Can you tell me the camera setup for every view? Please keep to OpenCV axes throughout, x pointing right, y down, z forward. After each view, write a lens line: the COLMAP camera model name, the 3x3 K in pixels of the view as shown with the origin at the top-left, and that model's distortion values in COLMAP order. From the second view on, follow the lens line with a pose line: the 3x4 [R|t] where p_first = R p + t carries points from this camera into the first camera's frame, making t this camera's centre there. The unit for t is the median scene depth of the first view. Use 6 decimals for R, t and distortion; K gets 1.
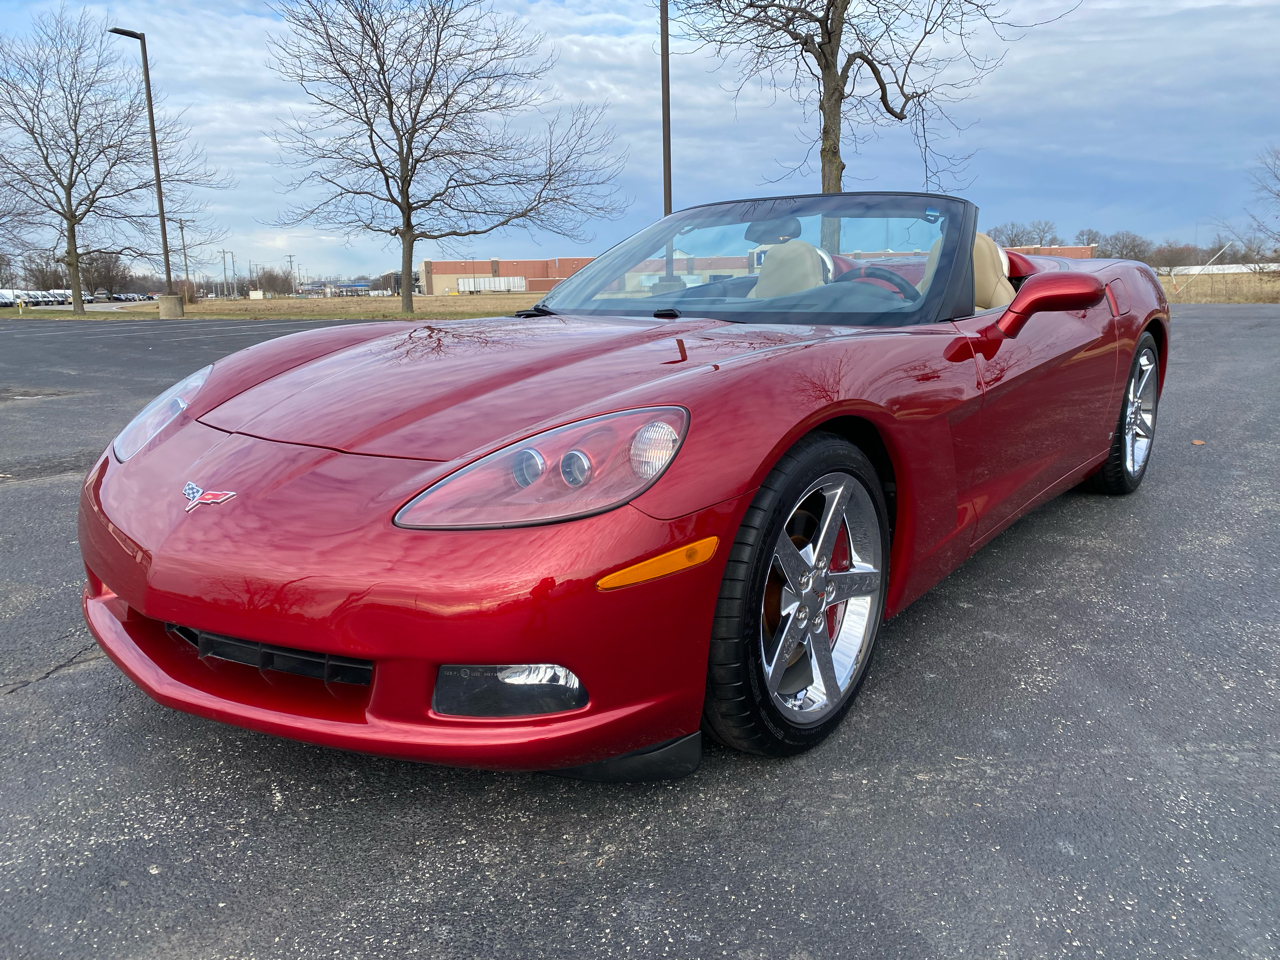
lens RADIAL K [[994.4, 0, 641.4], [0, 994.4, 468.8], [0, 0, 1]] dist [0.018456, -0.019419]
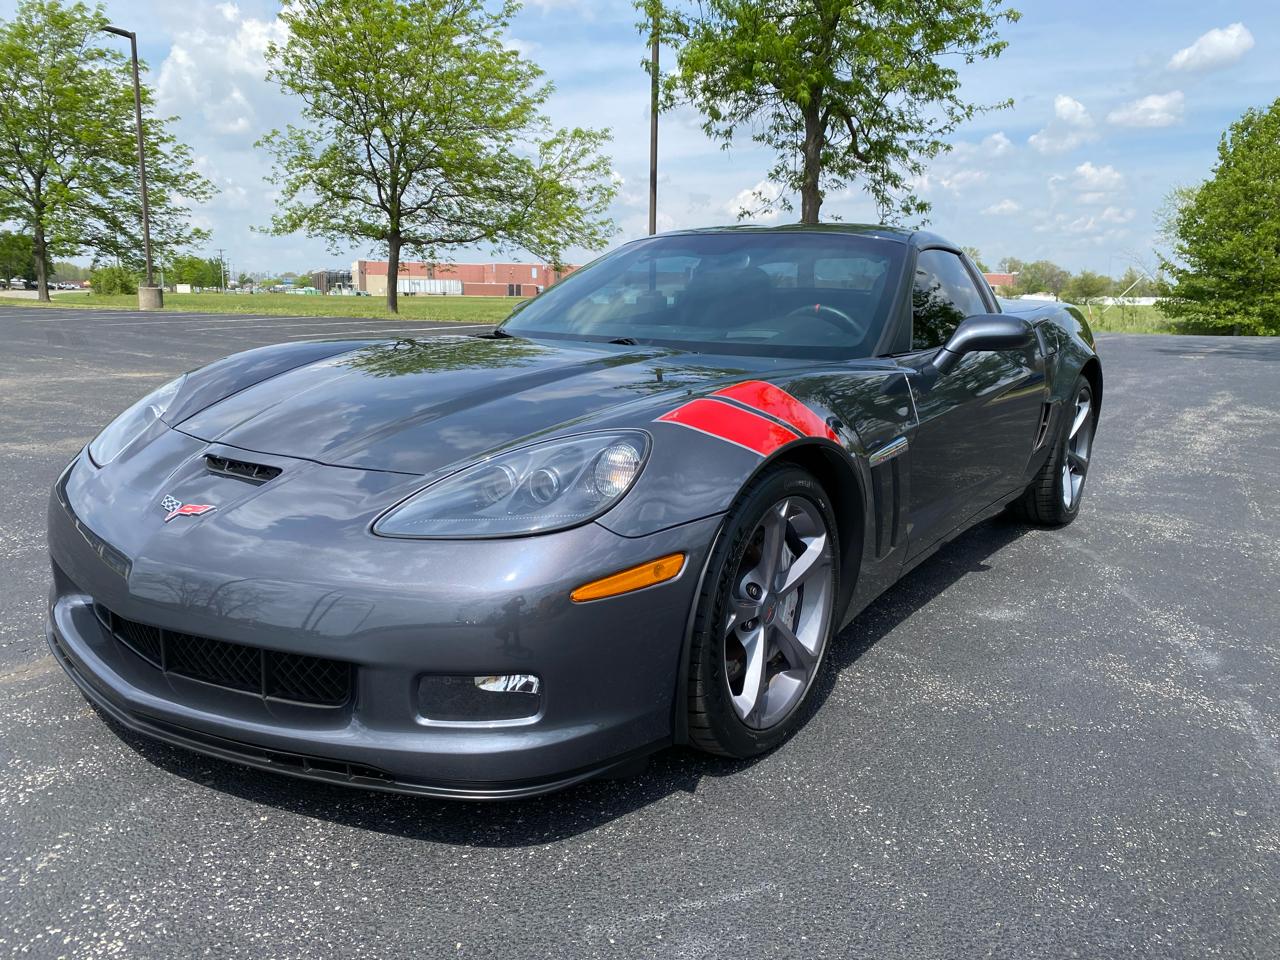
lens RADIAL K [[994.4, 0, 641.5], [0, 994.4, 472.3], [0, 0, 1]] dist [0.018456, -0.019419]
pose [[0.997021, 0.026994, 0.072253, -0.043023], [-0.026532, 0.999621, -0.007345, 0.013390], [-0.072423, 0.005406, 0.997359, -0.074283]]
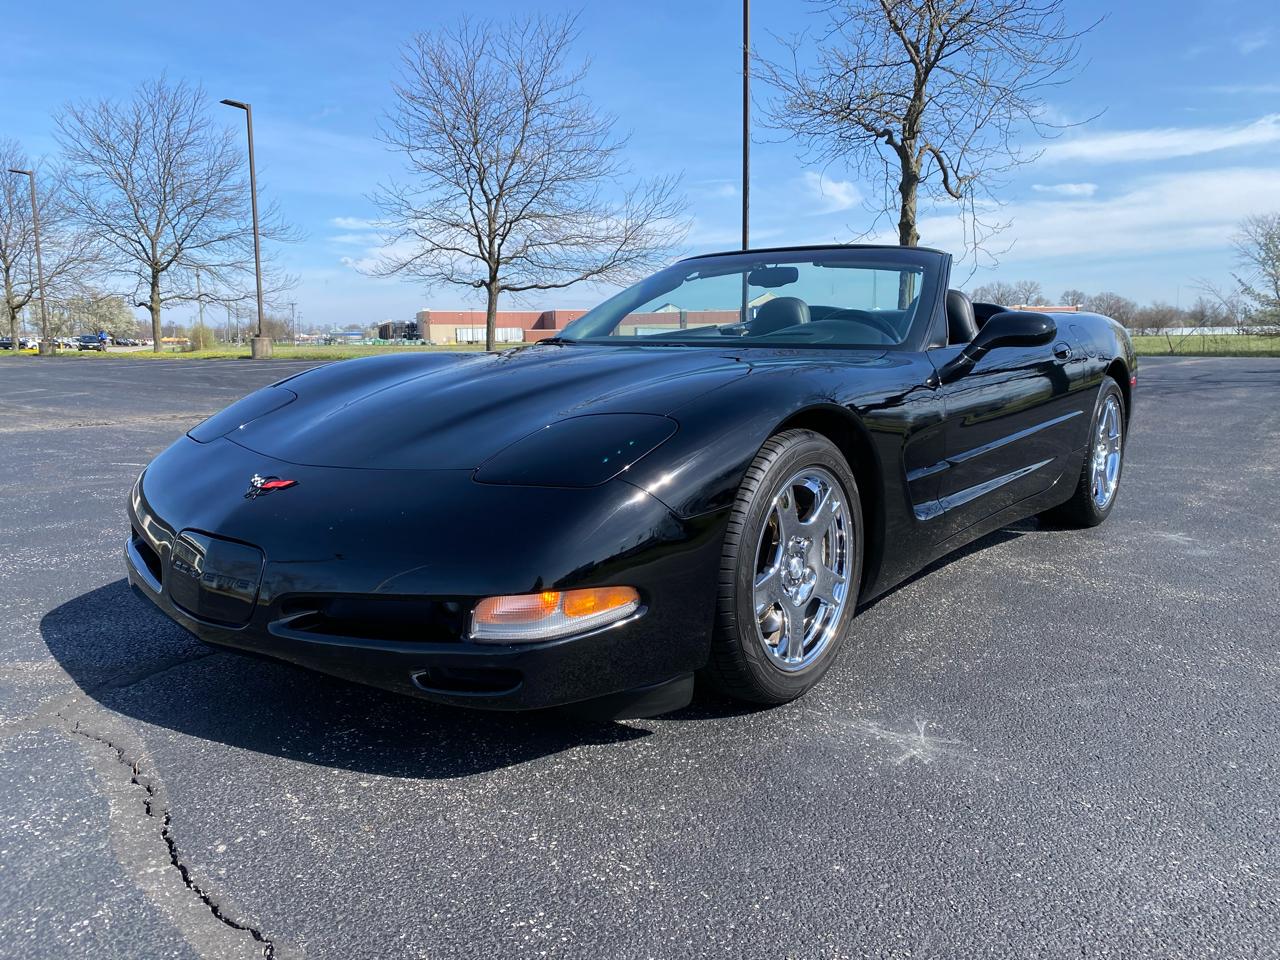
lens RADIAL K [[994.4, 0, 633.9], [0, 994.4, 479.0], [0, 0, 1]] dist [0.018456, -0.019419]
pose [[0.999877, 0.014111, 0.006808, -0.080134], [-0.013814, 0.999028, -0.041850, 0.025662], [-0.007392, 0.041751, 0.999101, -0.110531]]
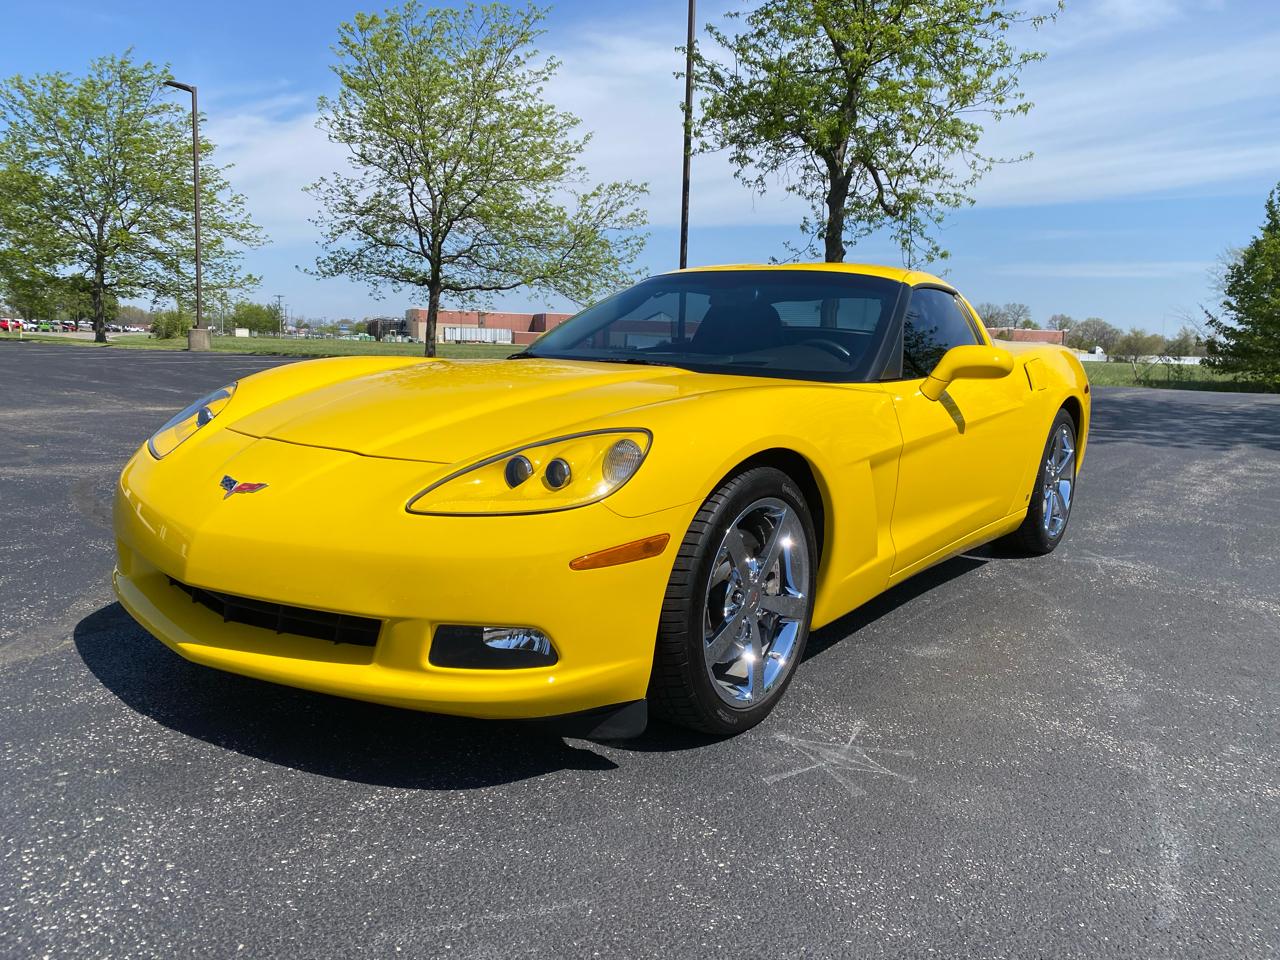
lens RADIAL K [[994.4, 0, 647.6], [0, 994.4, 469.8], [0, 0, 1]] dist [0.018456, -0.019419]
pose [[0.998202, 0.051470, 0.030714, -0.026932], [-0.049622, 0.997073, -0.058171, 0.015837], [-0.033618, 0.056542, 0.997834, -0.075203]]
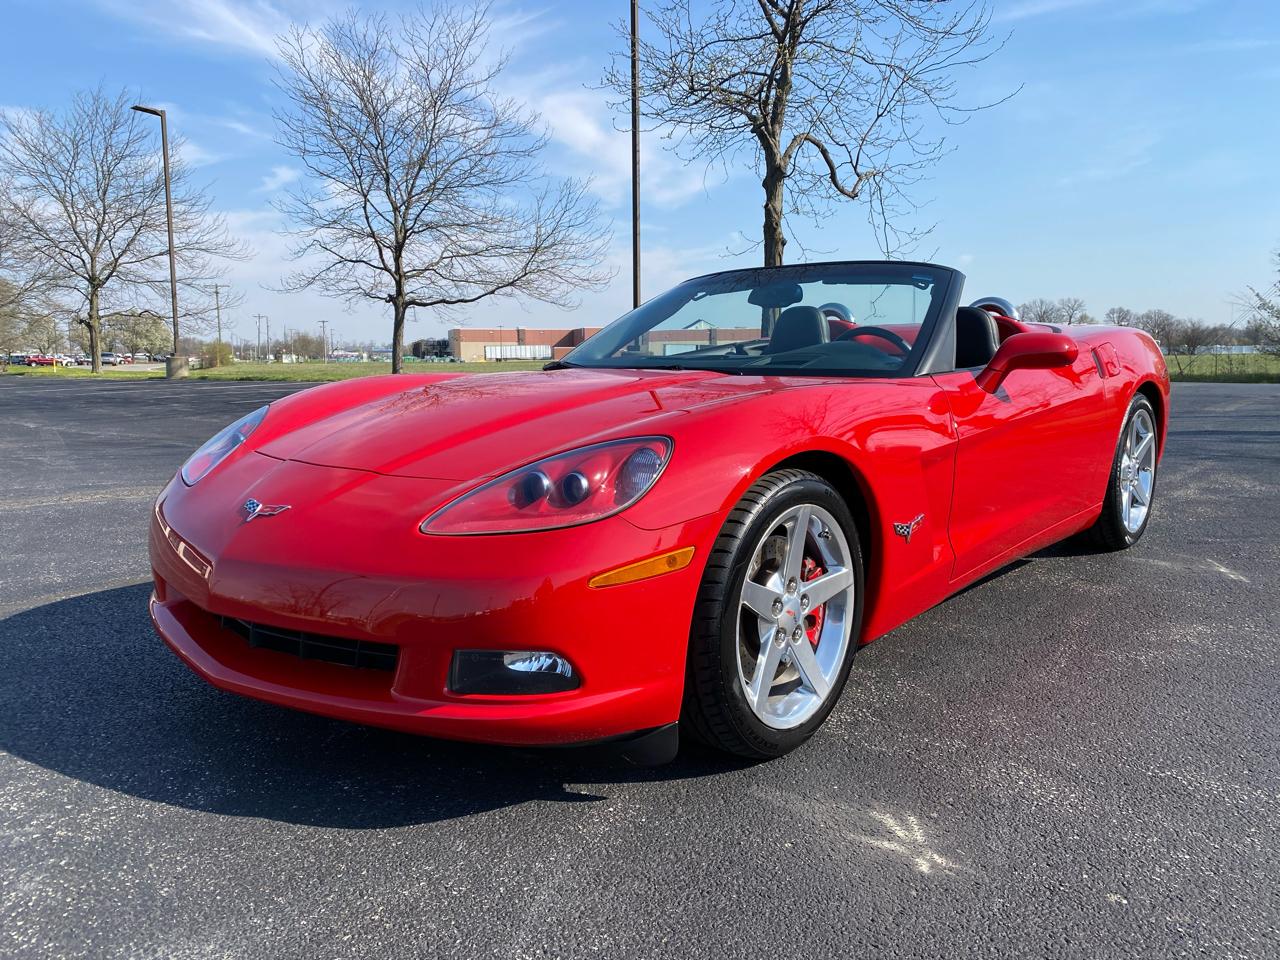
lens RADIAL K [[994.4, 0, 624.2], [0, 994.4, 471.2], [0, 0, 1]] dist [0.018456, -0.019419]
pose [[0.998810, 0.021972, -0.043534, 0.046090], [-0.024811, 0.997526, -0.065779, 0.002476], [0.041981, 0.066781, 0.996884, -0.008732]]
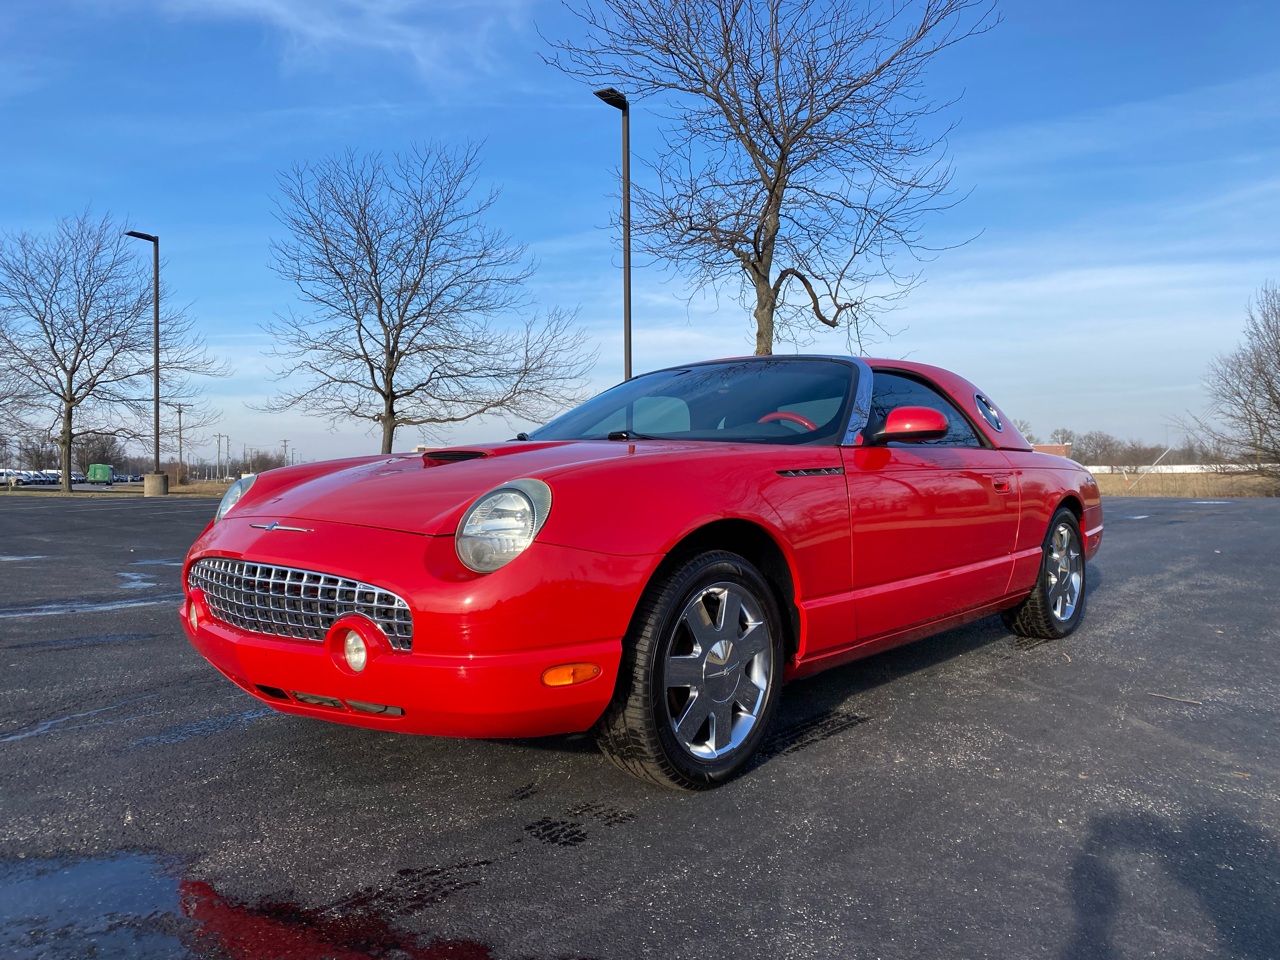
lens RADIAL K [[994.4, 0, 648.6], [0, 994.4, 468.8], [0, 0, 1]] dist [0.018456, -0.019419]
pose [[0.999729, 0.016246, 0.016694, 0.023153], [-0.012833, 0.982210, -0.187345, 0.009010], [-0.019441, 0.187080, 0.982152, -0.031270]]
